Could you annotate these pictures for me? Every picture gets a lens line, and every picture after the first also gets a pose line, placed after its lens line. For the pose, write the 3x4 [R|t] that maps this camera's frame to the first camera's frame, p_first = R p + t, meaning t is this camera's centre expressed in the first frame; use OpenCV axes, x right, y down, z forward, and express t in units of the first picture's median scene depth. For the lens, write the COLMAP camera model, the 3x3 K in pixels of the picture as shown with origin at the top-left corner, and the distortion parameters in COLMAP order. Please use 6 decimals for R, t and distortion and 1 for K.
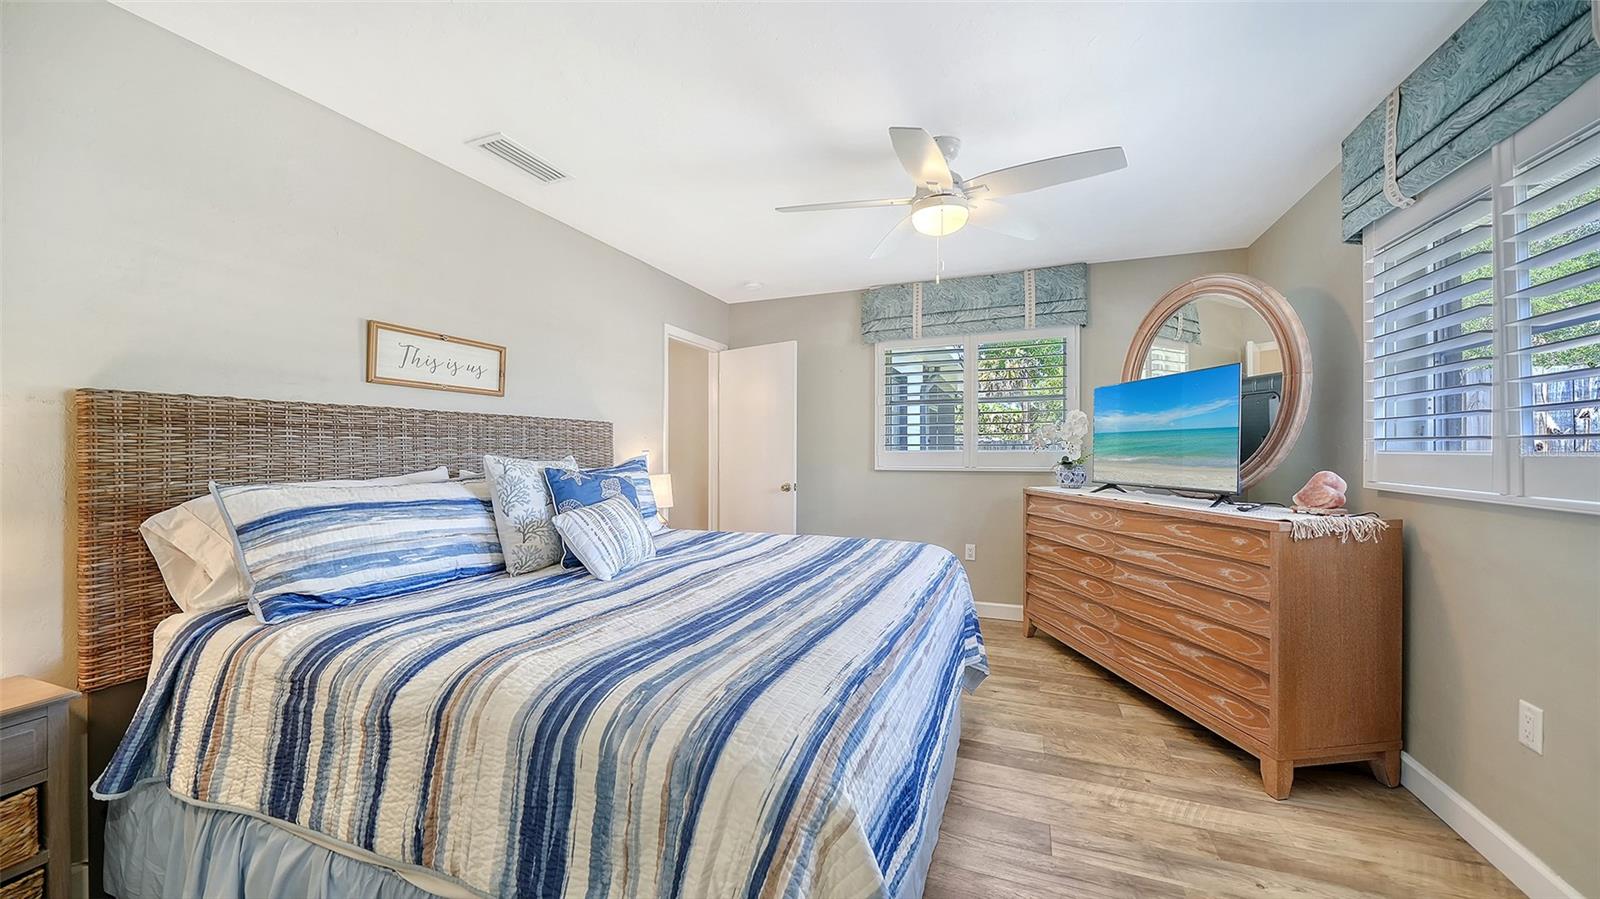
lens RADIAL K [[558.7, 0, 797.9], [0, 558.7, 446.7], [0, 0, 1]] dist [-0.005694, -0.001049]
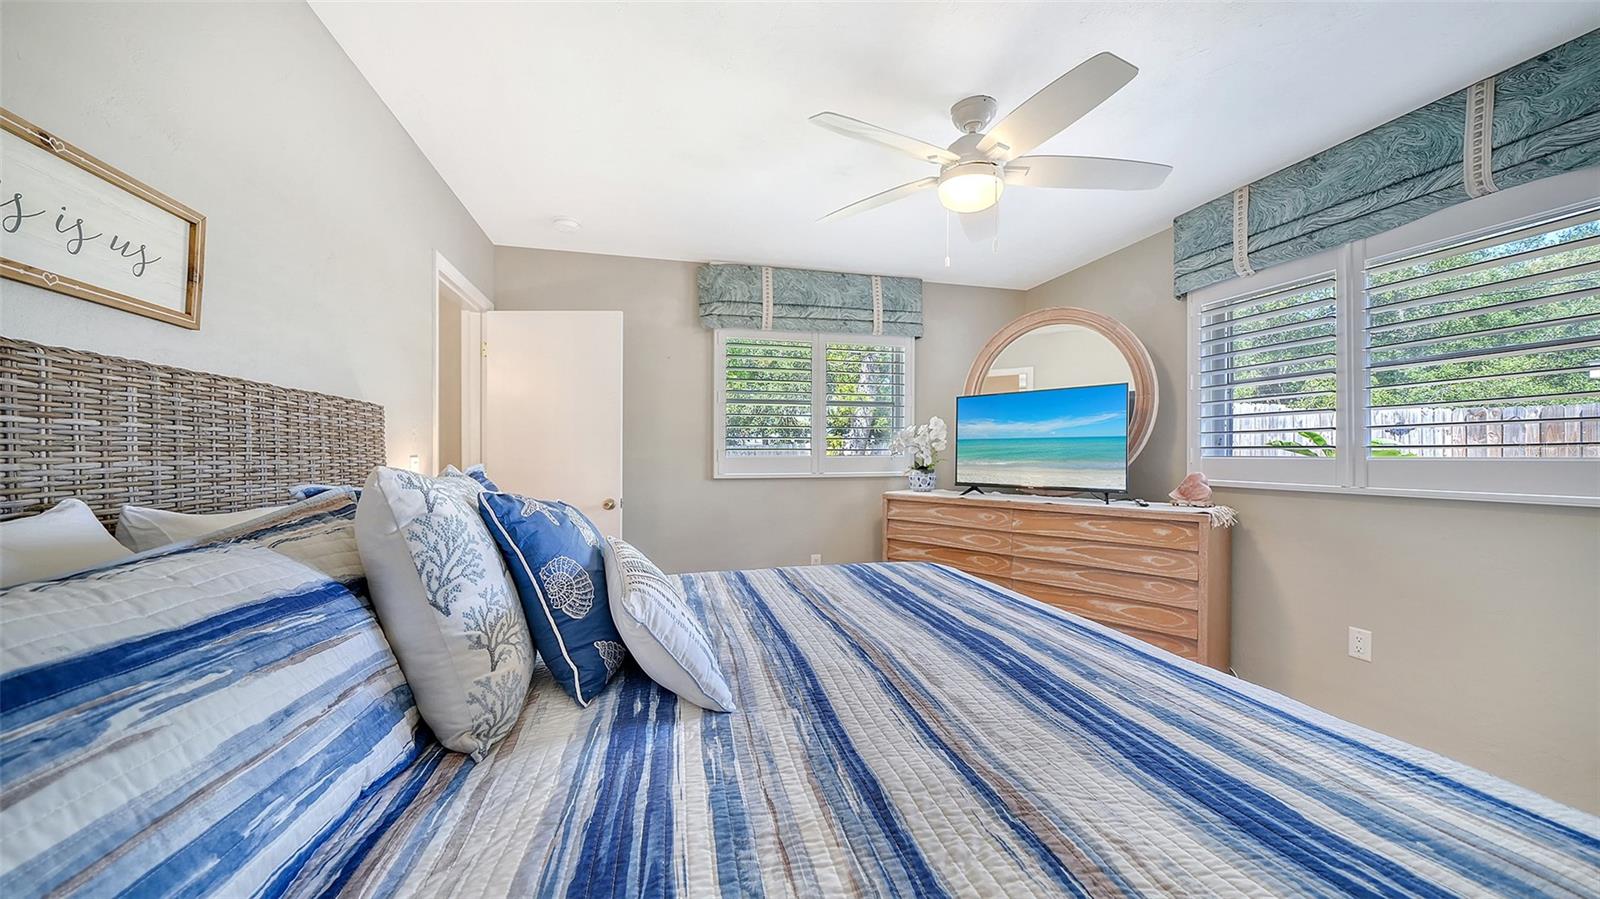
lens RADIAL K [[558.7, 0, 806.2], [0, 558.7, 455.5], [0, 0, 1]] dist [-0.005694, -0.001049]
pose [[0.806169, 0.000984, 0.591685, -0.423744], [-0.005076, 0.999973, 0.005253, 0.003140], [-0.591664, -0.007238, 0.806152, 0.394687]]
